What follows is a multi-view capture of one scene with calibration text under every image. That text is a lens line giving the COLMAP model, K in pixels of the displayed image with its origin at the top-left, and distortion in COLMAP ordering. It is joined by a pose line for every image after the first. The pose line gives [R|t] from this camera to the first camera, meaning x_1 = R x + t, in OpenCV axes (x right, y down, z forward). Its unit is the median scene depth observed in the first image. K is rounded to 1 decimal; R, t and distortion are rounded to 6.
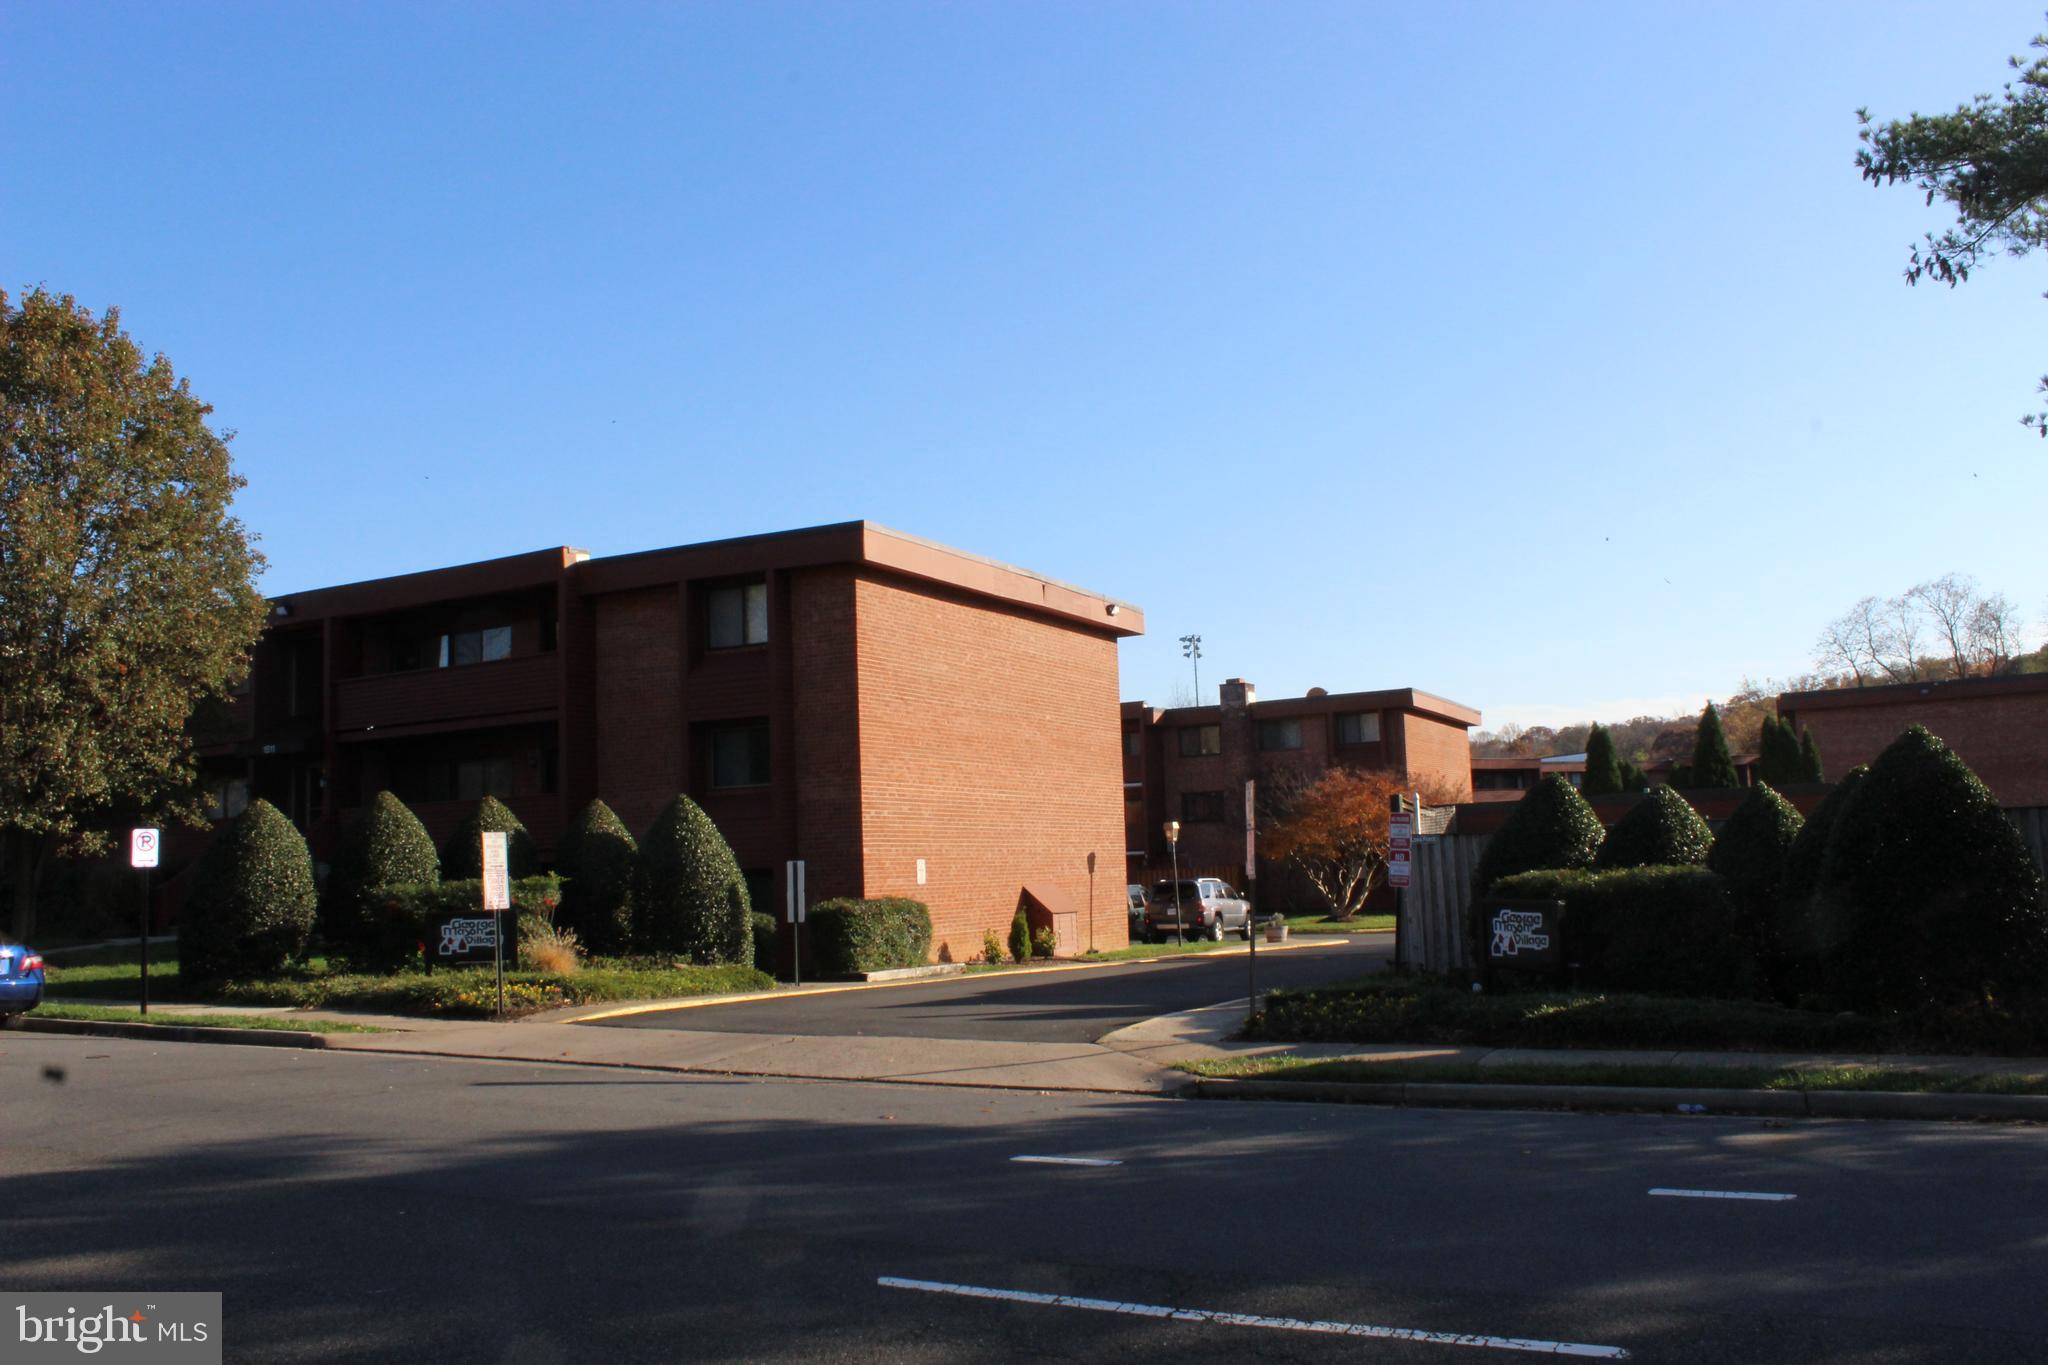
lens RADIAL K [[1727.6, 0, 1024.0], [0, 1727.6, 682.5], [0, 0, 1]] dist [-0.157245, 0.149306]
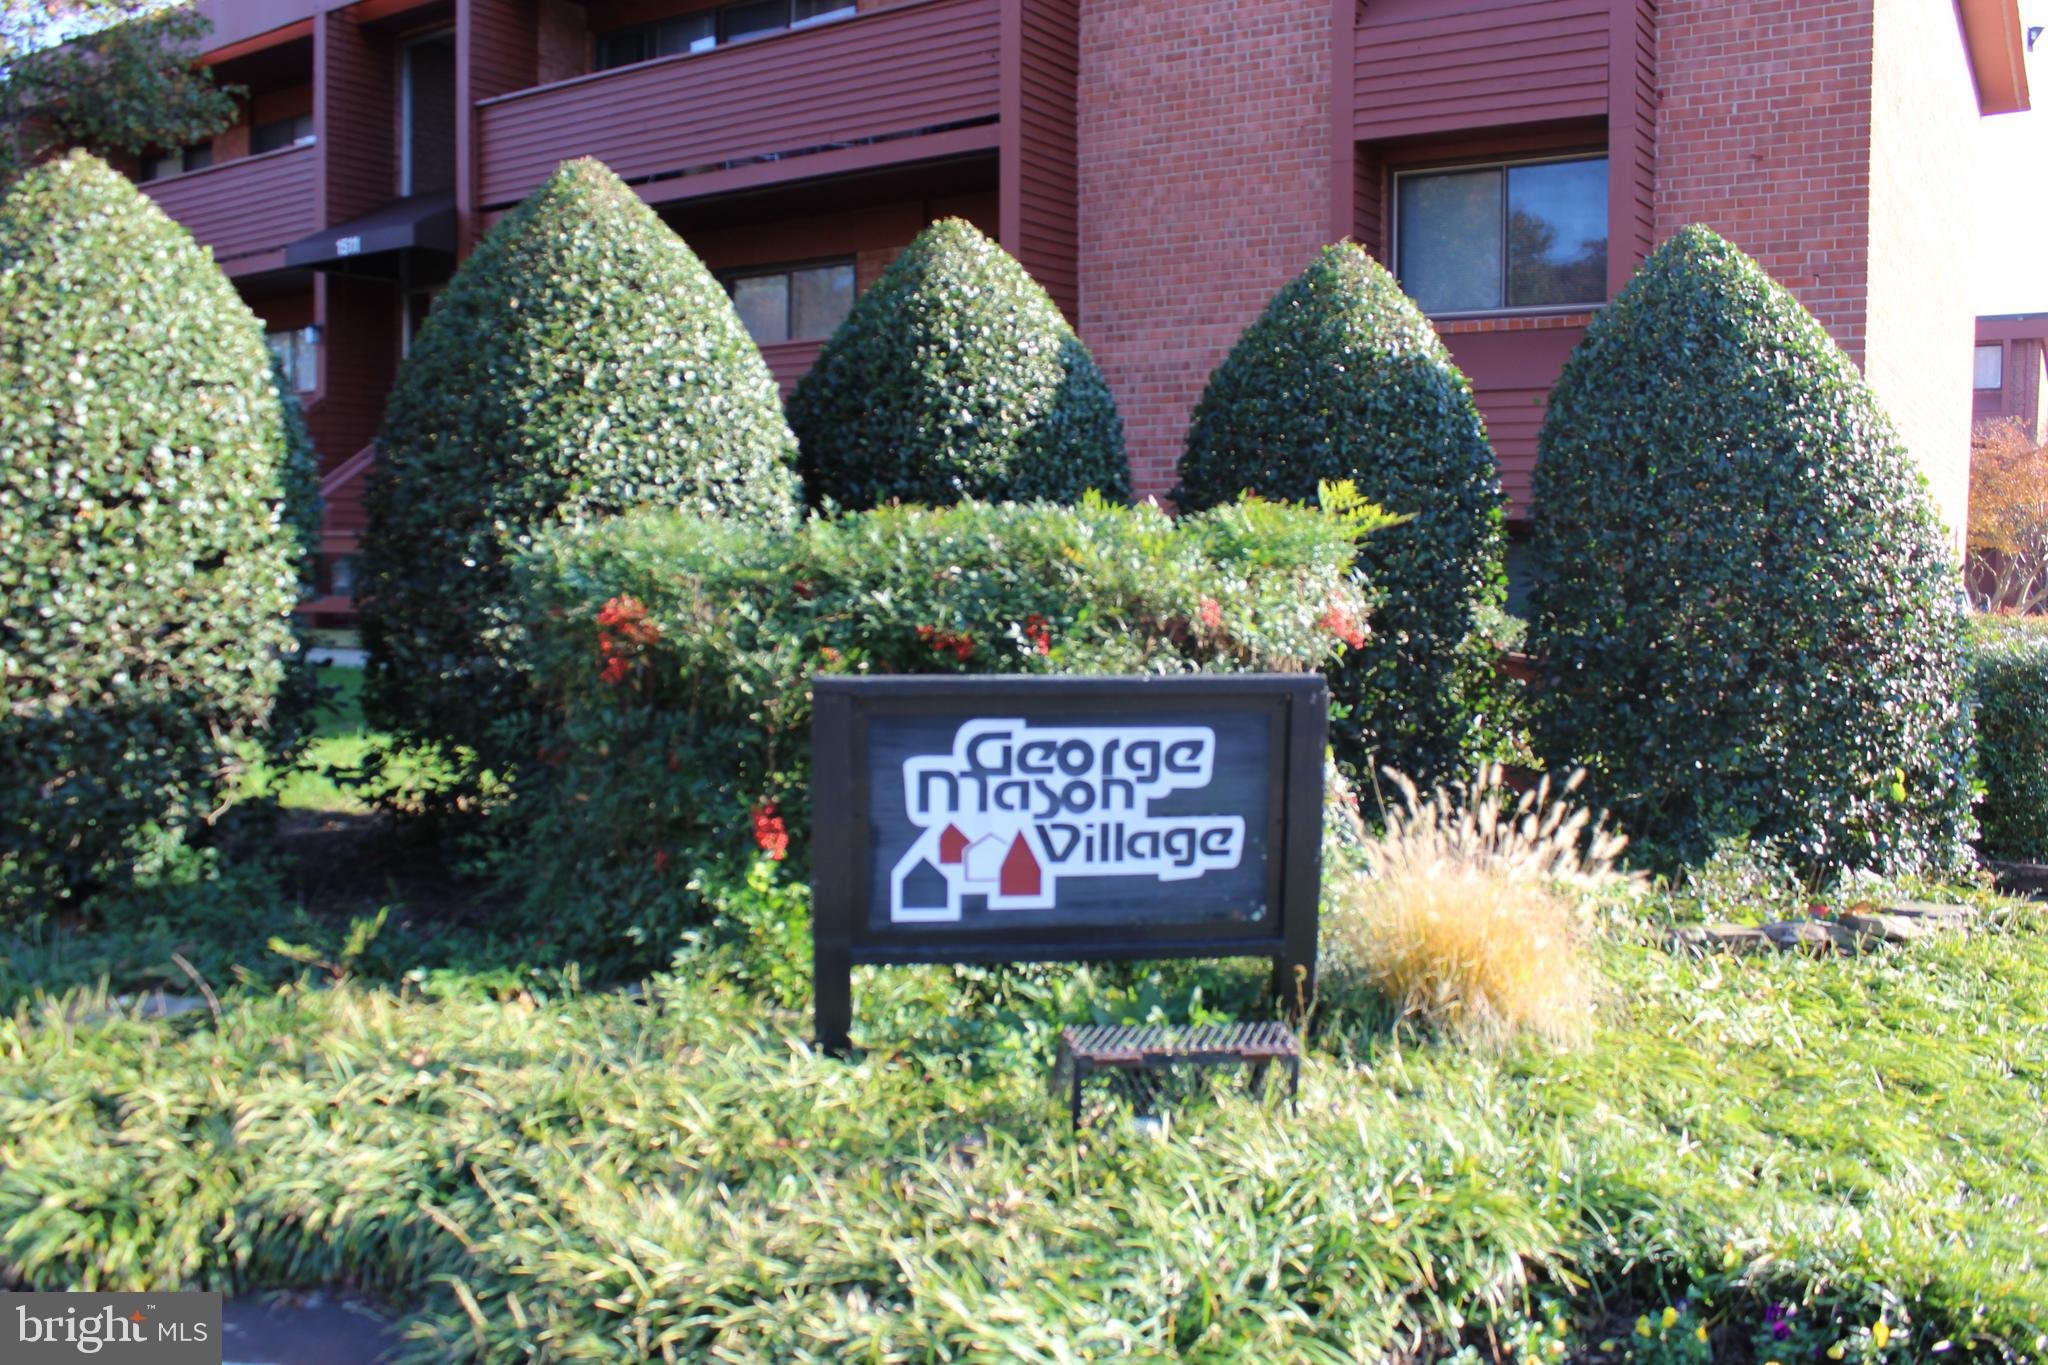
lens RADIAL K [[1727.6, 0, 1024.0], [0, 1727.6, 682.5], [0, 0, 1]] dist [-0.157245, 0.149306]
pose [[0.993364, 0.053313, -0.101908, -0.297858], [-0.032984, 0.980909, 0.191648, 0.096354], [0.110180, -0.187015, 0.976159, 0.787302]]
